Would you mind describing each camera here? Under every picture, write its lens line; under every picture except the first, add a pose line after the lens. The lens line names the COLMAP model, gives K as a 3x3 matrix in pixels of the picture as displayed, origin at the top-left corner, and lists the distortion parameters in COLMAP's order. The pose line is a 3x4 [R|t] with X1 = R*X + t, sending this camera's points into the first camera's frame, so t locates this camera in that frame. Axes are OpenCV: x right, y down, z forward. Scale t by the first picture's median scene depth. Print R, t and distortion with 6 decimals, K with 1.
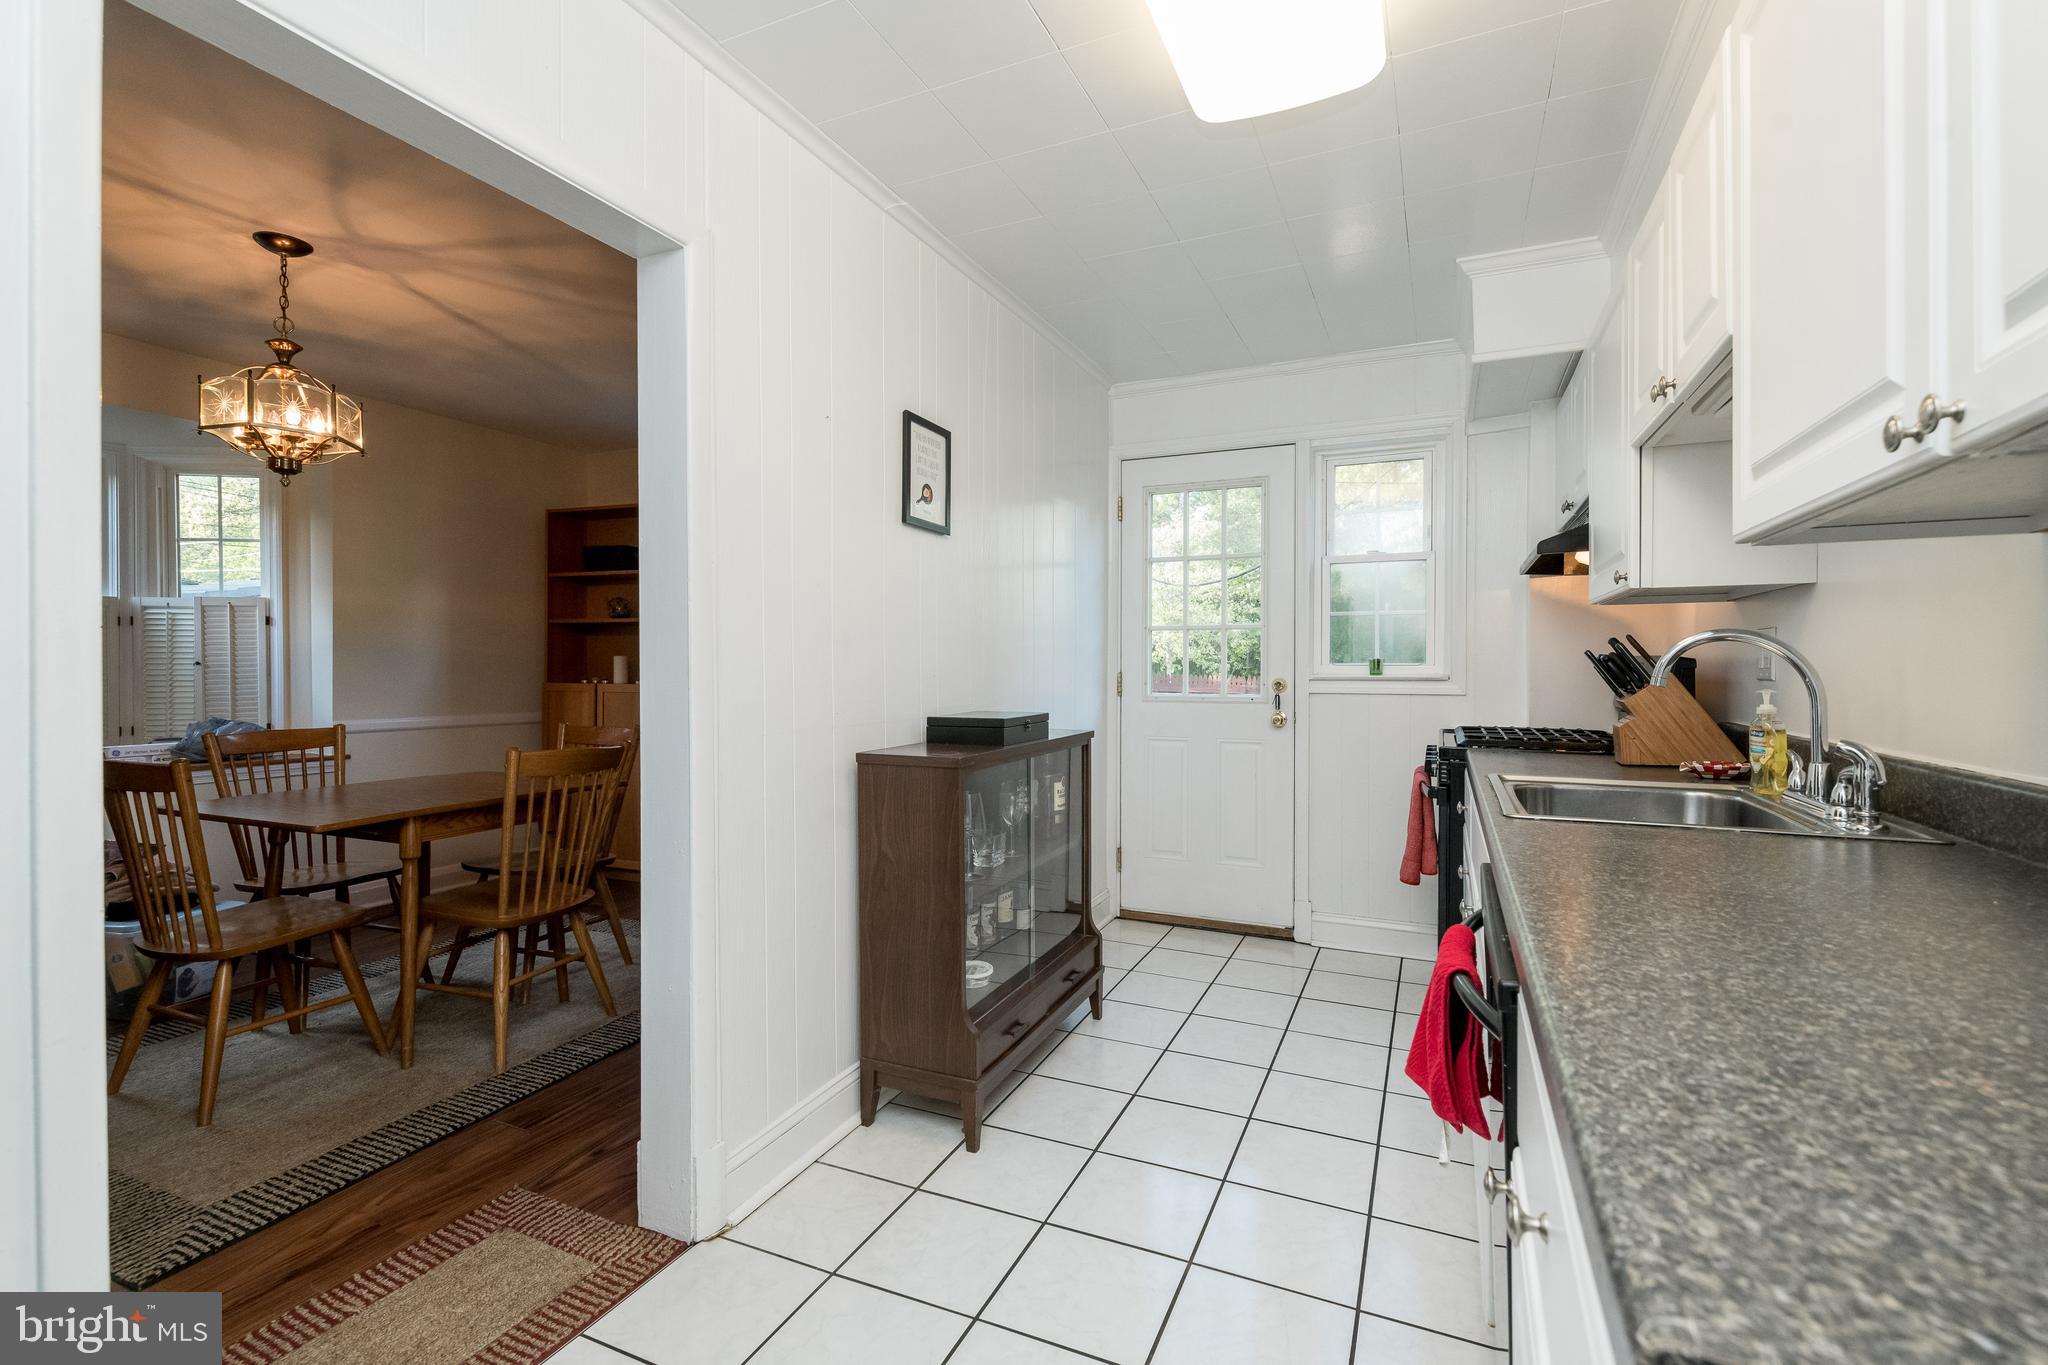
lens RADIAL K [[910.3, 0, 1032.2], [0, 910.3, 673.0], [0, 0, 1]] dist [0.004069, 0.000081]
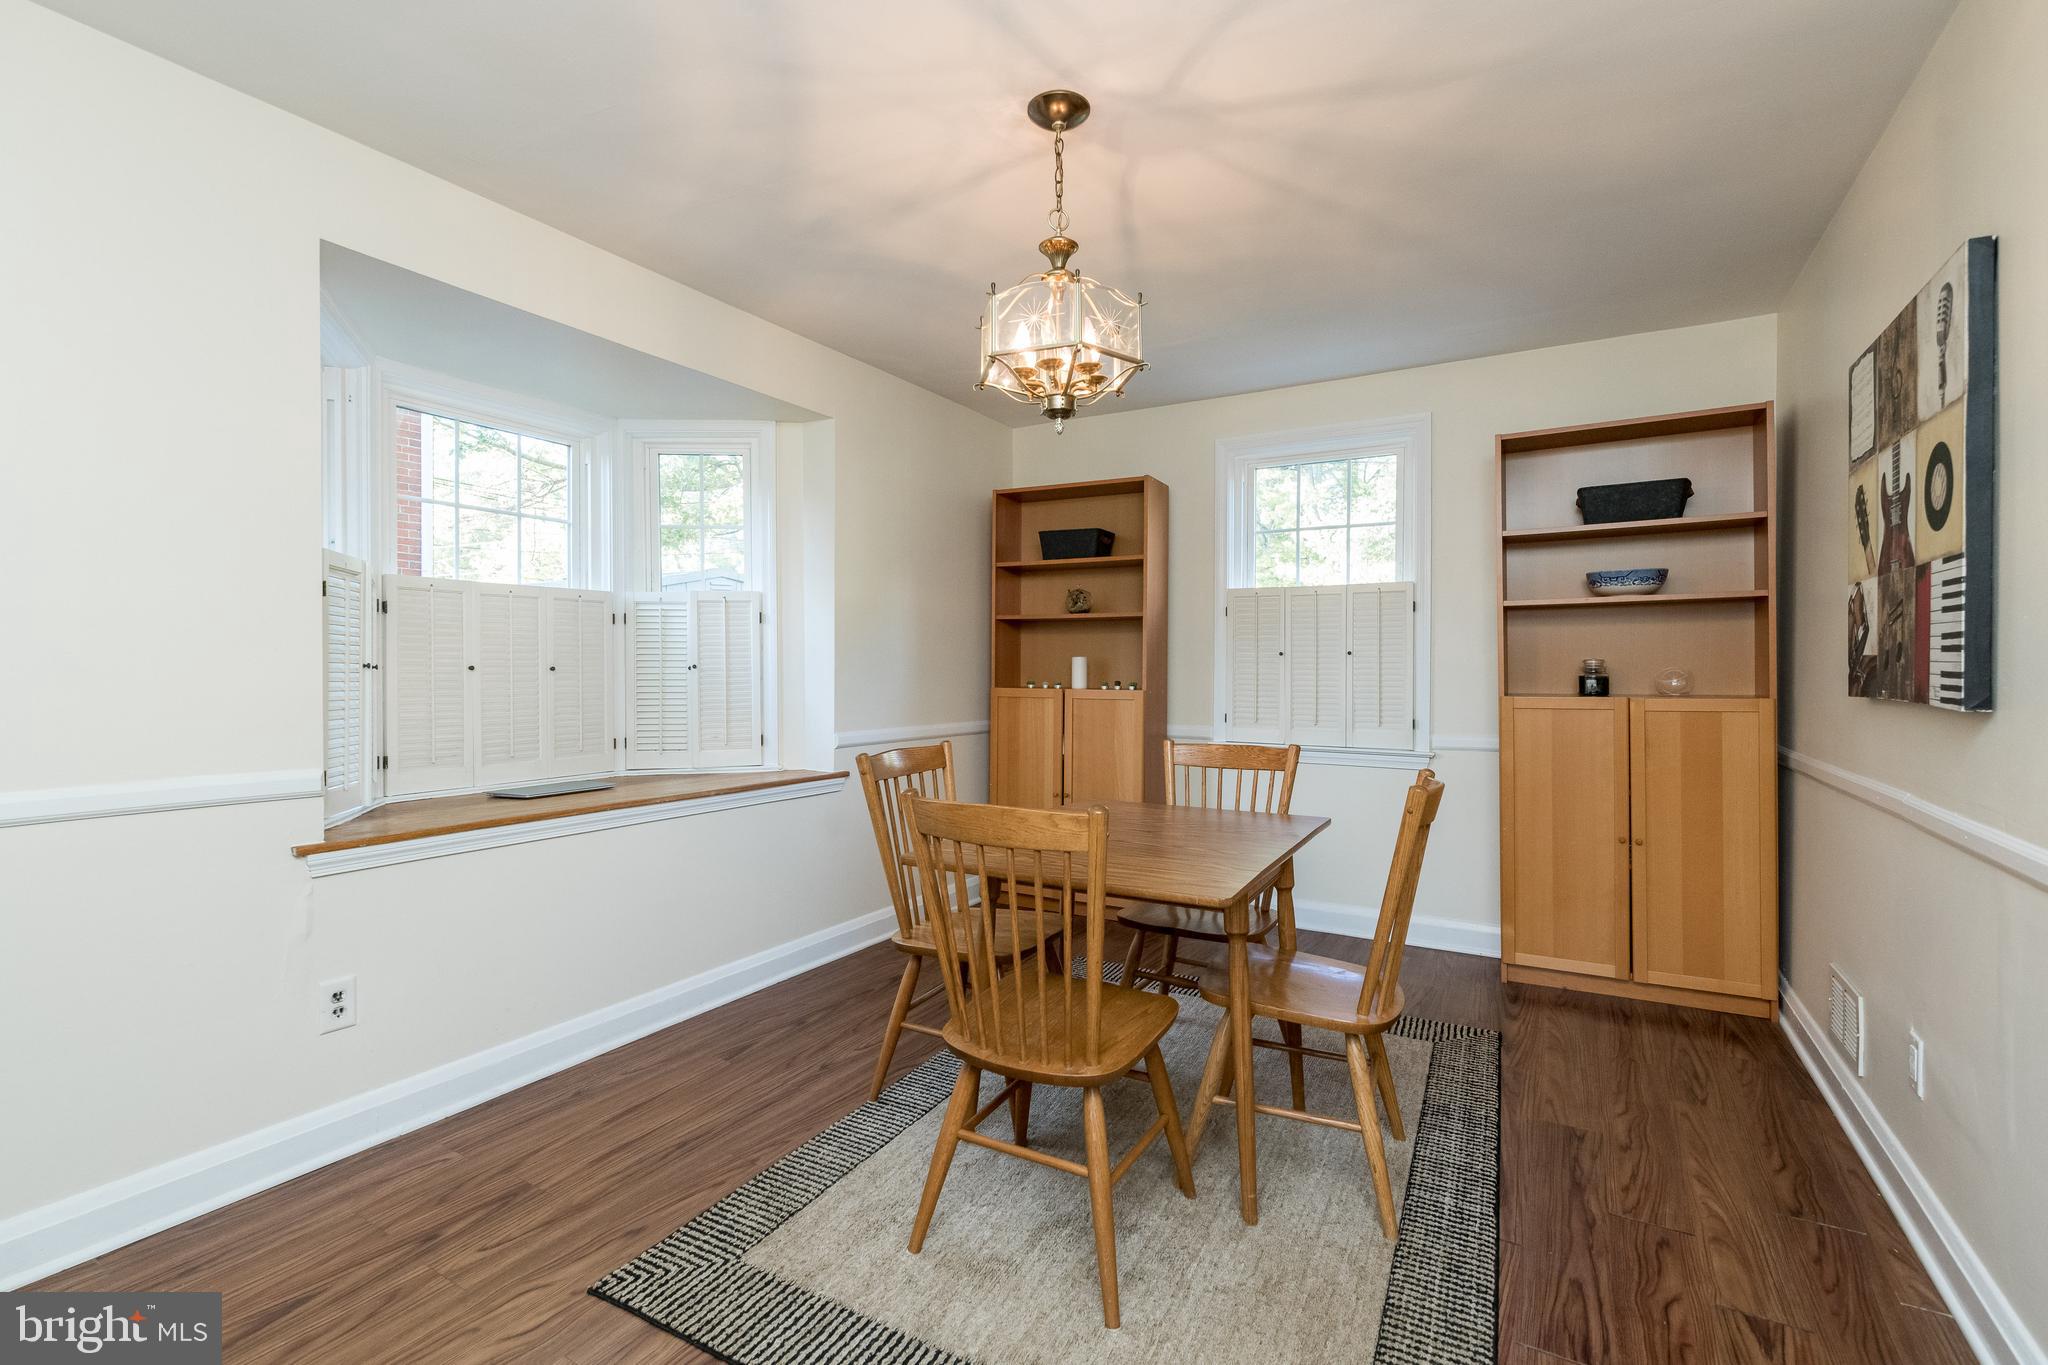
lens RADIAL K [[910.3, 0, 1032.2], [0, 910.3, 673.0], [0, 0, 1]] dist [0.004069, 0.000081]
pose [[0.994556, 0.000454, -0.104200, -0.663988], [-0.000339, 0.999999, 0.001116, -0.006564], [0.104200, -0.001075, 0.994556, 0.216430]]
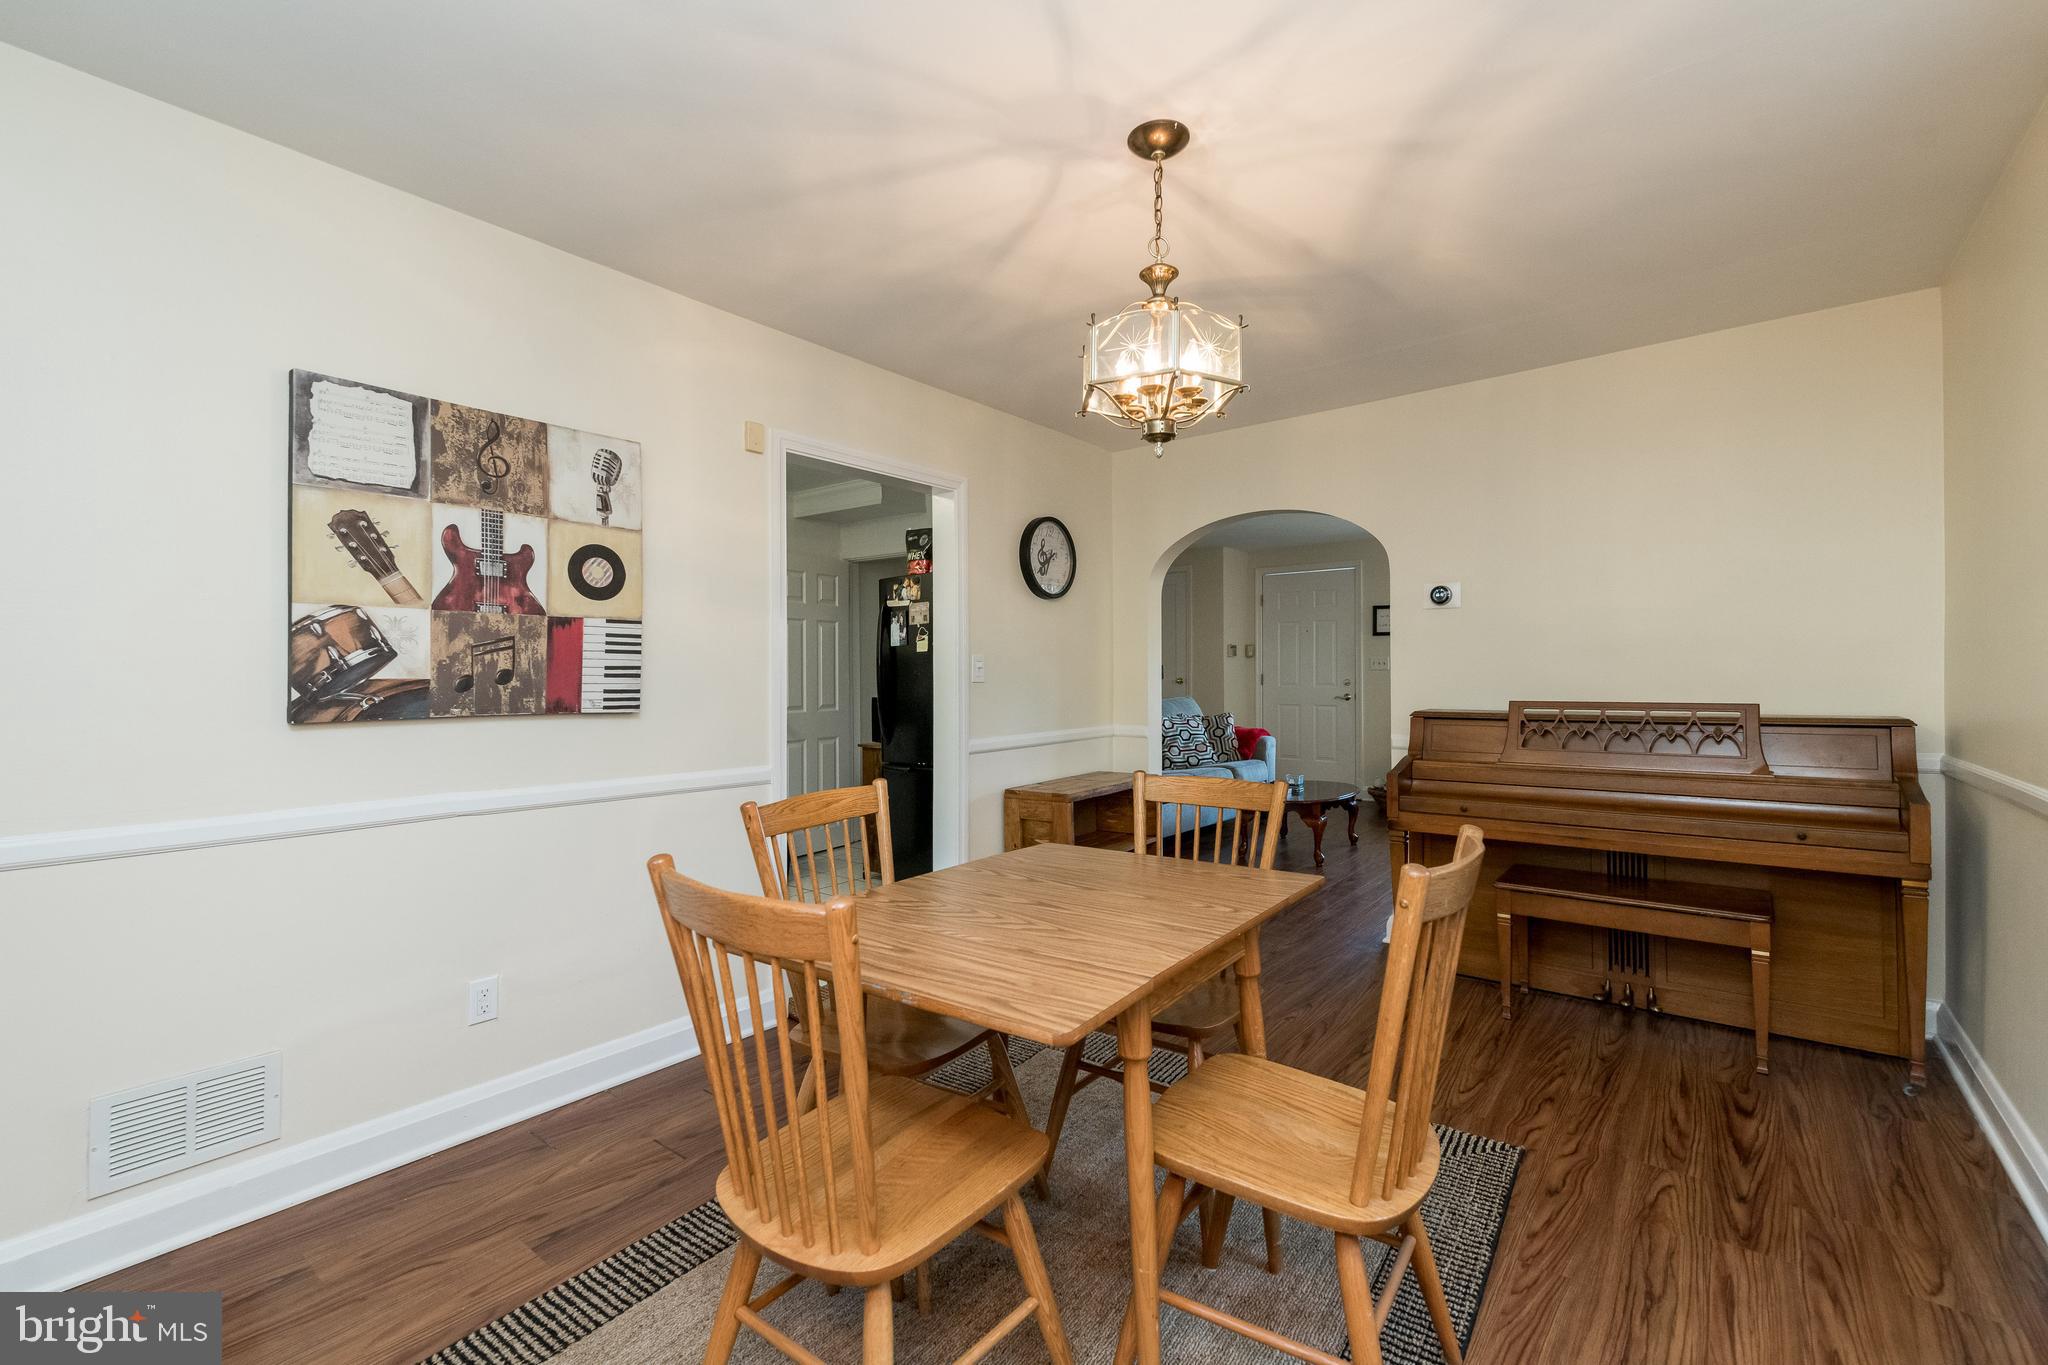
lens RADIAL K [[910.3, 0, 1032.2], [0, 910.3, 673.0], [0, 0, 1]] dist [0.004069, 0.000081]
pose [[-0.970946, 0.006706, 0.239205, -0.780875], [0.007359, 0.999971, 0.001837, -0.021404], [-0.239186, 0.003544, -0.970967, 1.539016]]
